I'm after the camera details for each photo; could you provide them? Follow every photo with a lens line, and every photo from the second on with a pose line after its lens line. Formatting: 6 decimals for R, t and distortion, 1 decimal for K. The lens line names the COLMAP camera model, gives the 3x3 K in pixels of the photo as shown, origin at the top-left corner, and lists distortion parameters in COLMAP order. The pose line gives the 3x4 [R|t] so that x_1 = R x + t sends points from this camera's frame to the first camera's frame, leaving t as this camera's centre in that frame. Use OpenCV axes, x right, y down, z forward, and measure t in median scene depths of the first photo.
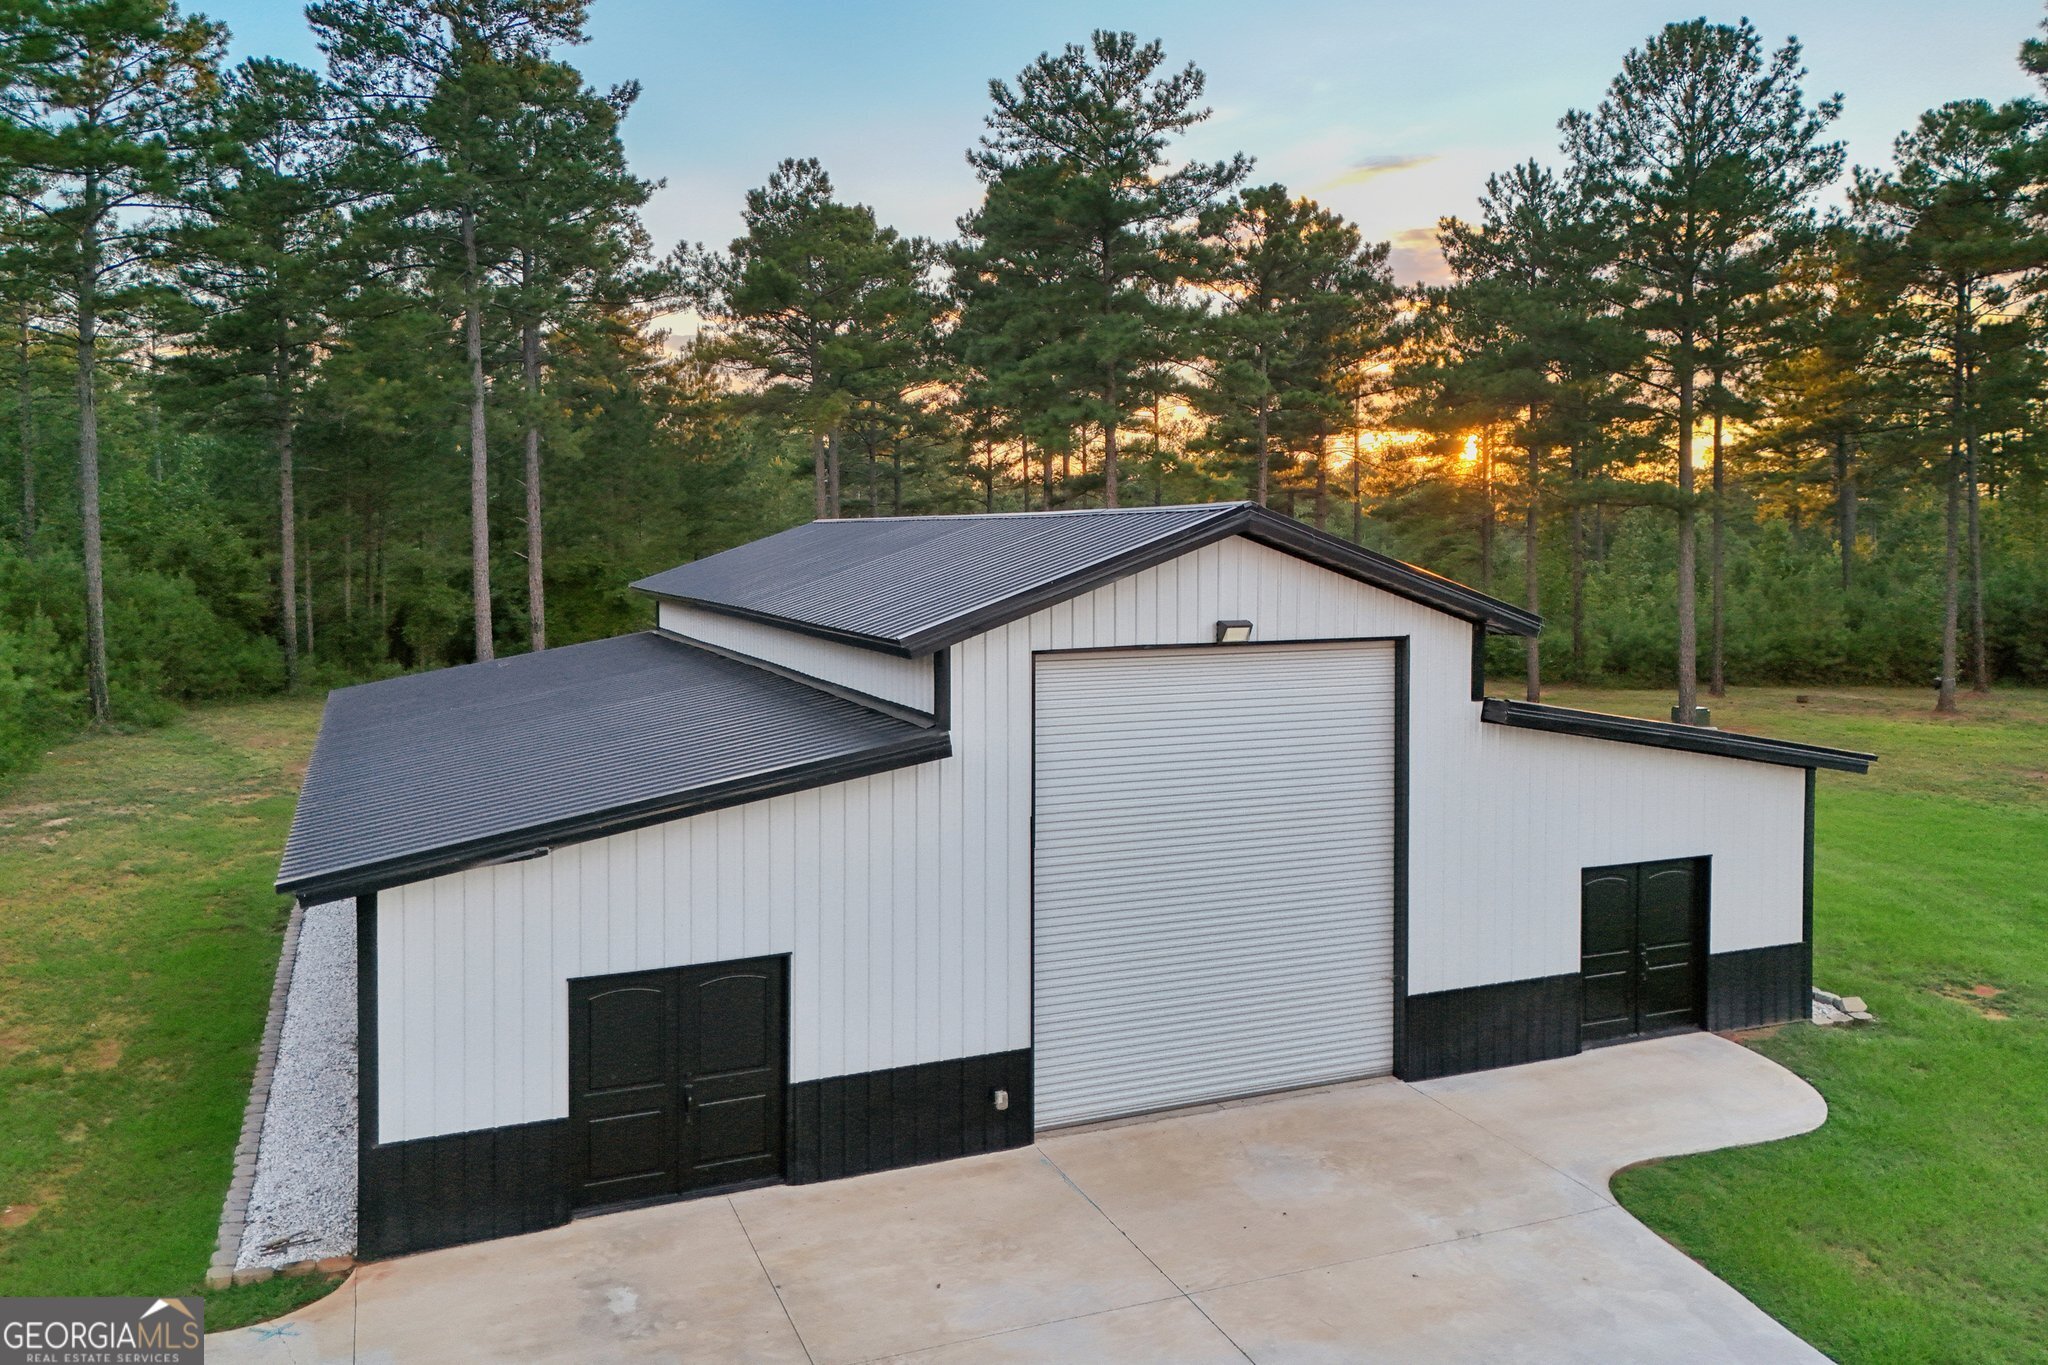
lens RADIAL K [[1538.4, 0, 1025.4], [0, 1538.4, 603.6], [0, 0, 1]] dist [0.079648, -0.083450]
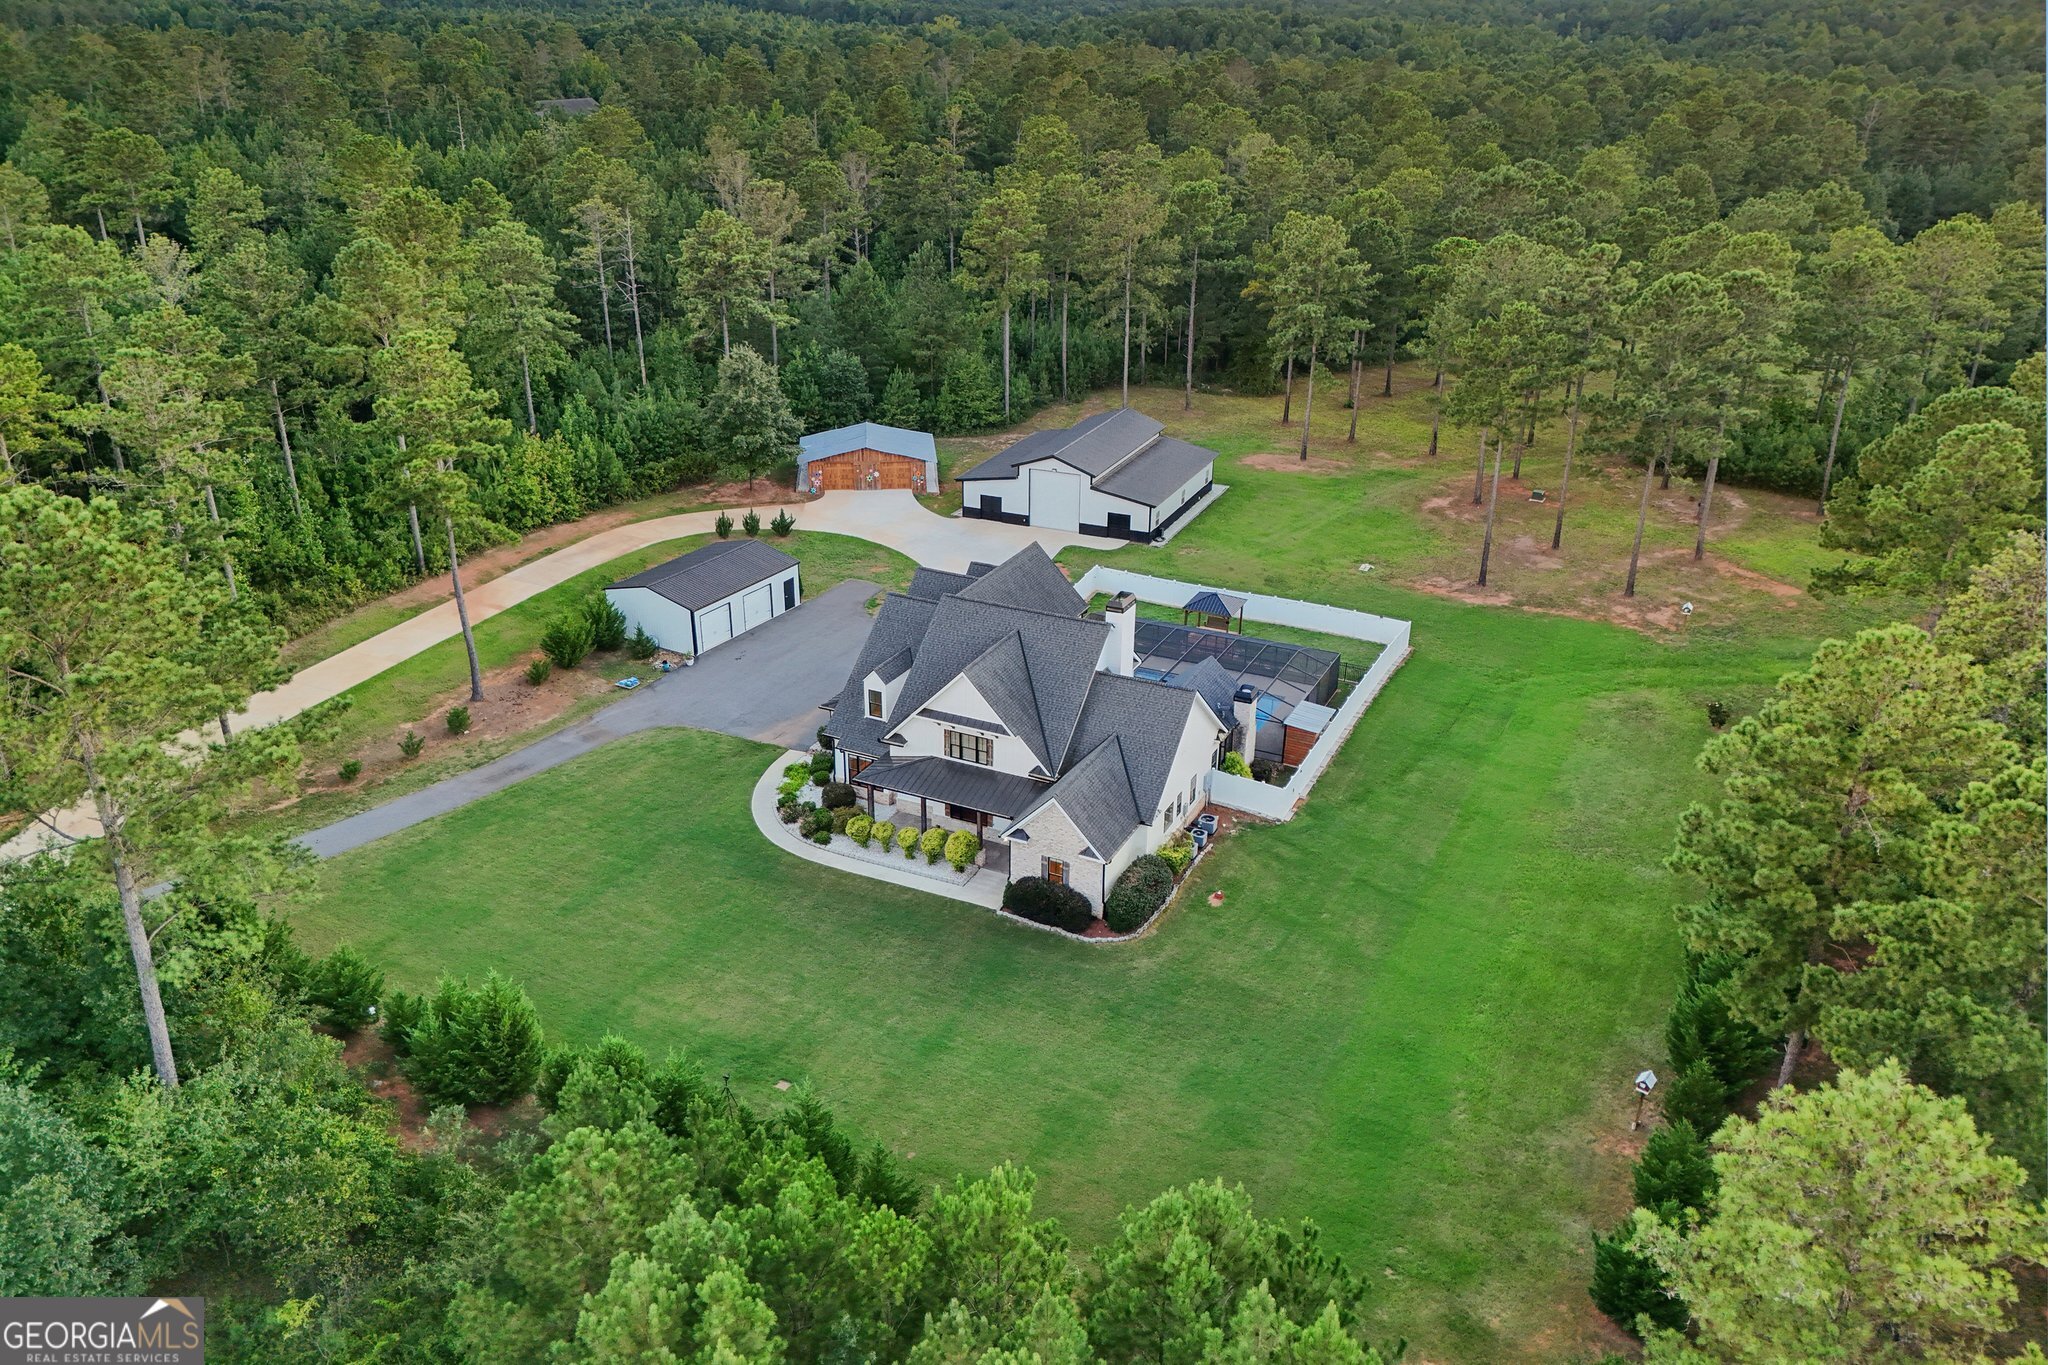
lens RADIAL K [[1515.0, 0, 1026.4], [0, 1515.0, 678.2], [0, 0, 1]] dist [0.074298, -0.069289]
pose [[0.679468, 0.304907, -0.667349, 4.744280], [-0.037740, 0.922881, 0.383232, -1.685174], [0.732734, -0.235208, 0.638575, -3.669641]]
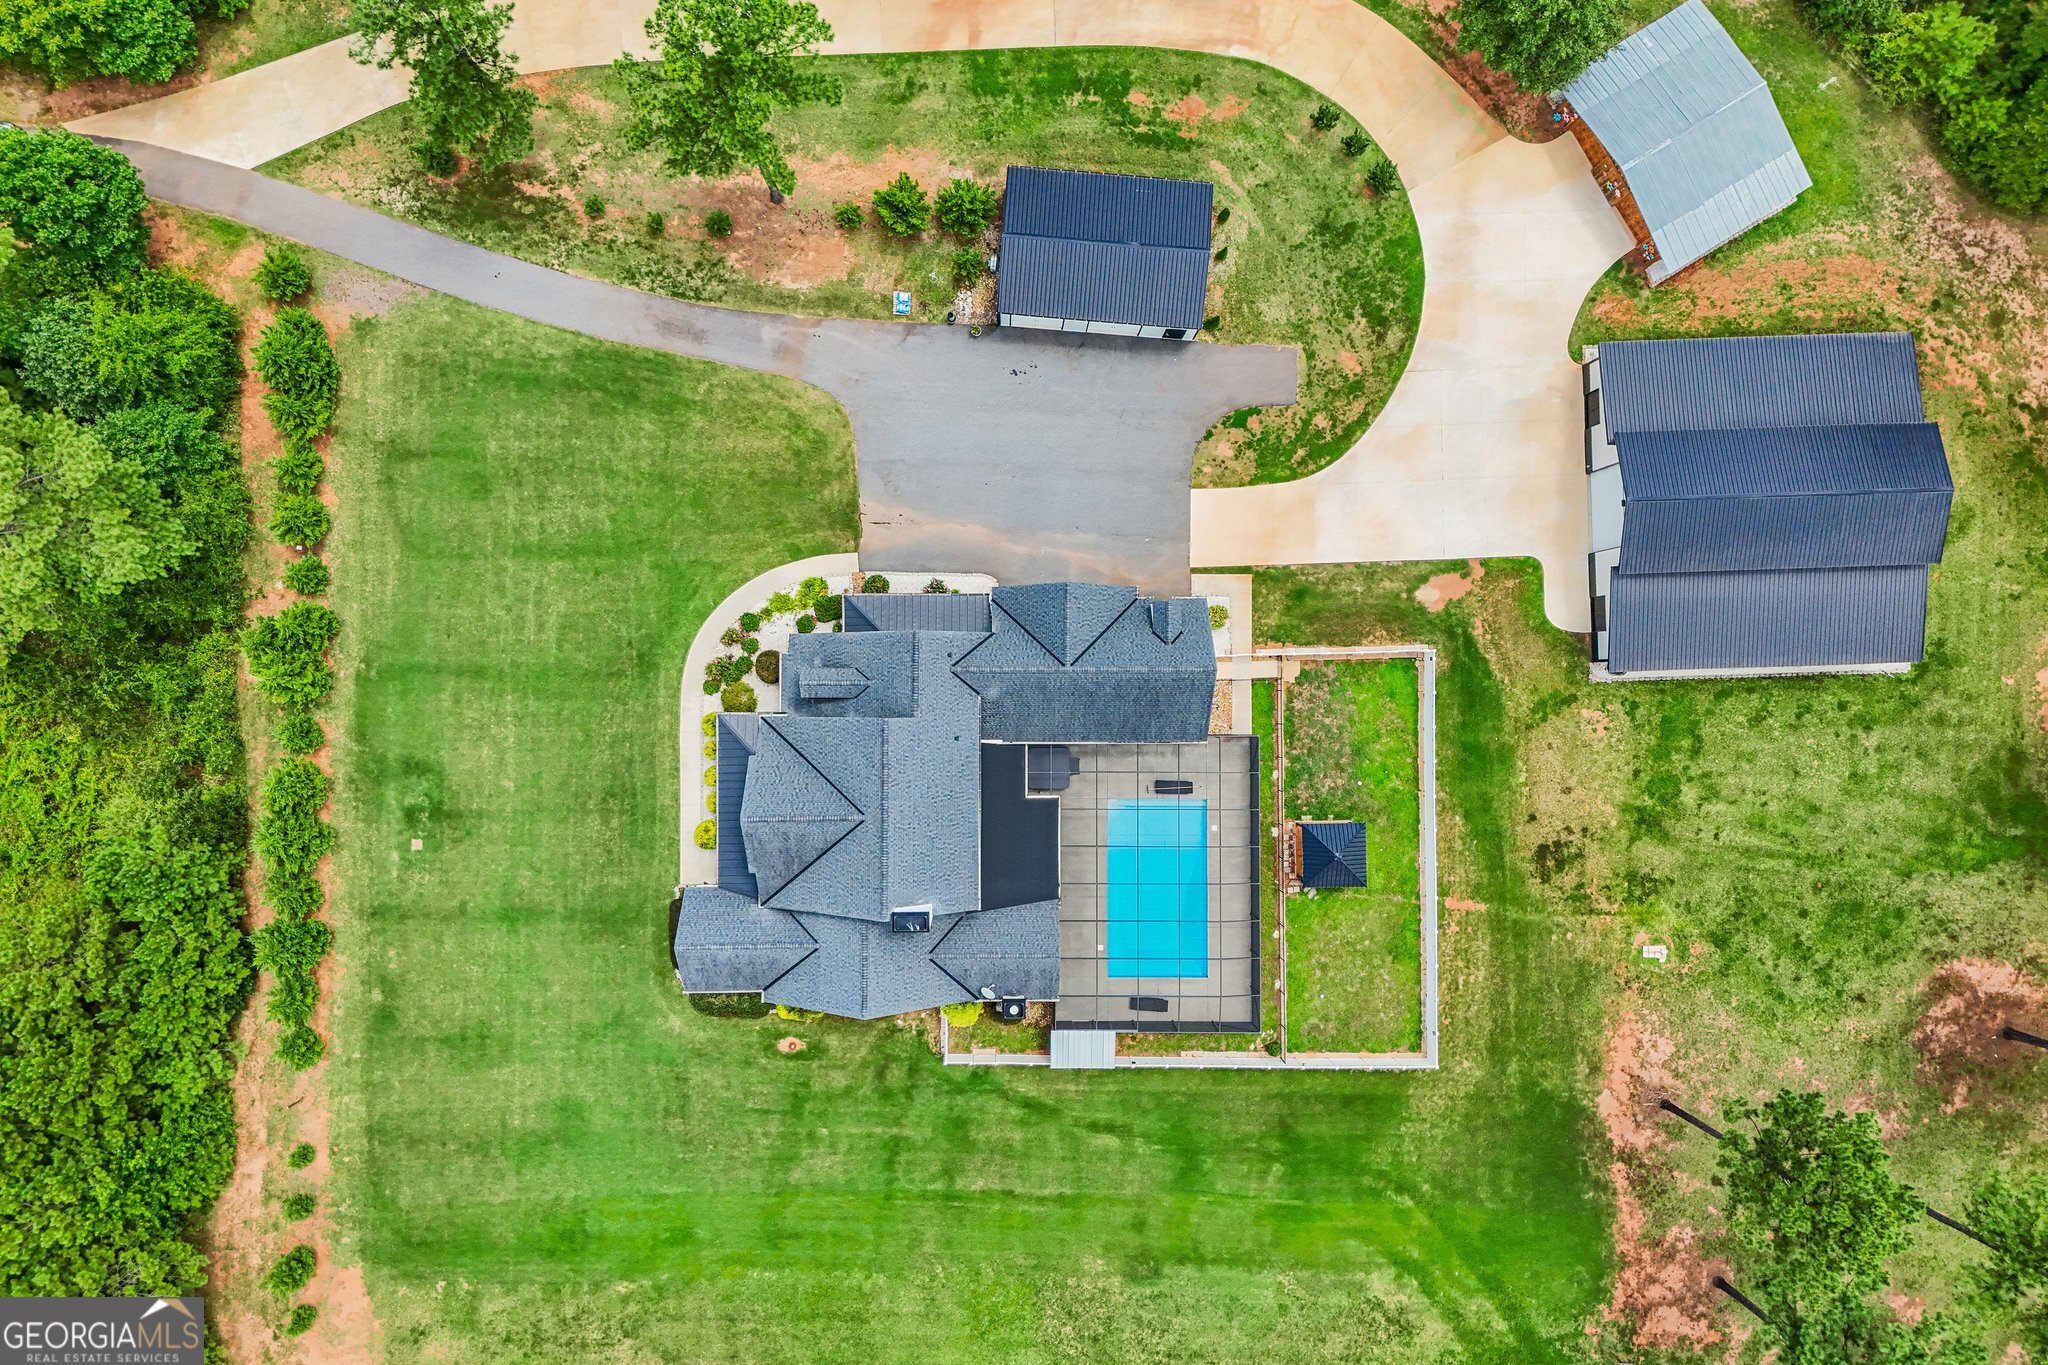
lens RADIAL K [[1501.2, 0, 1029.2], [0, 1501.2, 683.6], [0, 0, 1]] dist [0.079403, -0.066031]
pose [[-0.359405, 0.933162, -0.006115, 1.243793], [-0.055147, -0.014697, 0.998370, -4.273303], [0.931551, 0.359156, 0.056743, -0.776384]]
